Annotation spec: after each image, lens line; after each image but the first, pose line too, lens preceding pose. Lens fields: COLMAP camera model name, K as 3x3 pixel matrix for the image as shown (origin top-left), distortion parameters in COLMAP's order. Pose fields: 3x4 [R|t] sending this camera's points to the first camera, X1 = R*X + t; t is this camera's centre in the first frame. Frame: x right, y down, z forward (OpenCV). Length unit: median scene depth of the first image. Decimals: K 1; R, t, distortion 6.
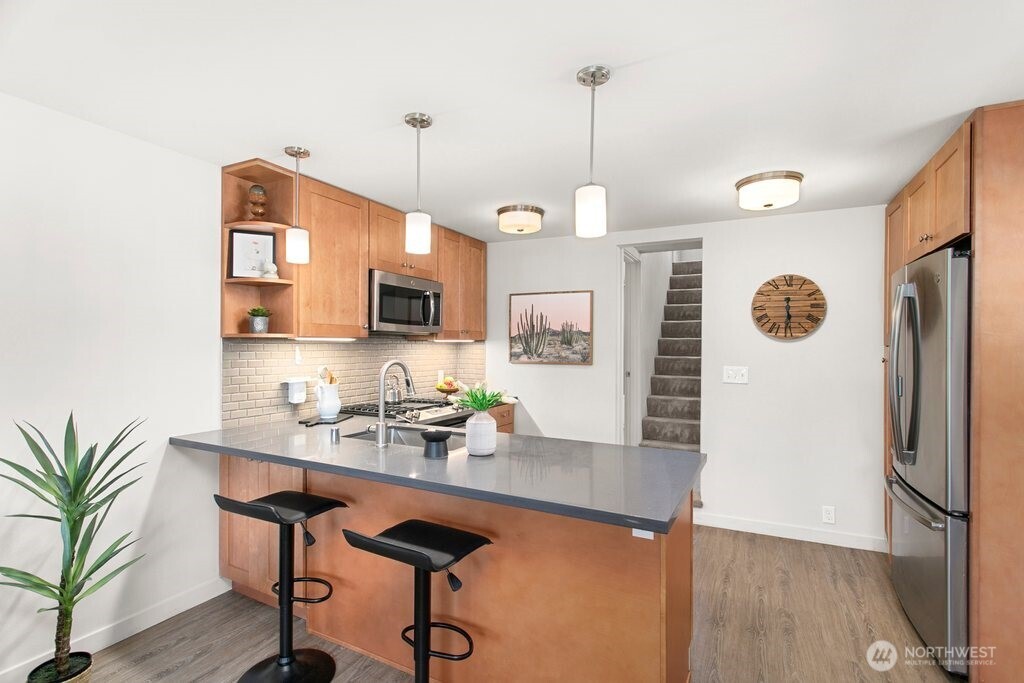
lens RADIAL K [[478.5, 0, 504.7], [0, 478.5, 343.5], [0, 0, 1]] dist [0.000501, 0.003382]
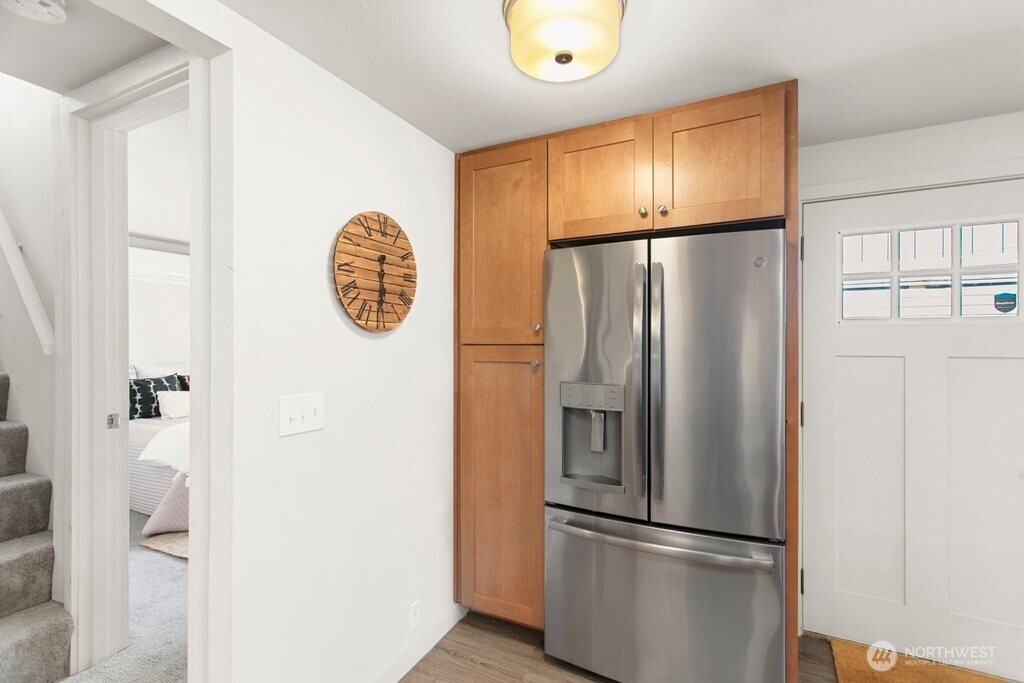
lens RADIAL K [[478.5, 0, 508.2], [0, 478.5, 343.0], [0, 0, 1]] dist [0.000501, 0.003382]
pose [[-0.015052, -0.007044, 0.999862, 0.047546], [0.002440, 0.999972, 0.007081, -0.000903], [-0.999884, 0.002546, -0.015034, 0.863686]]
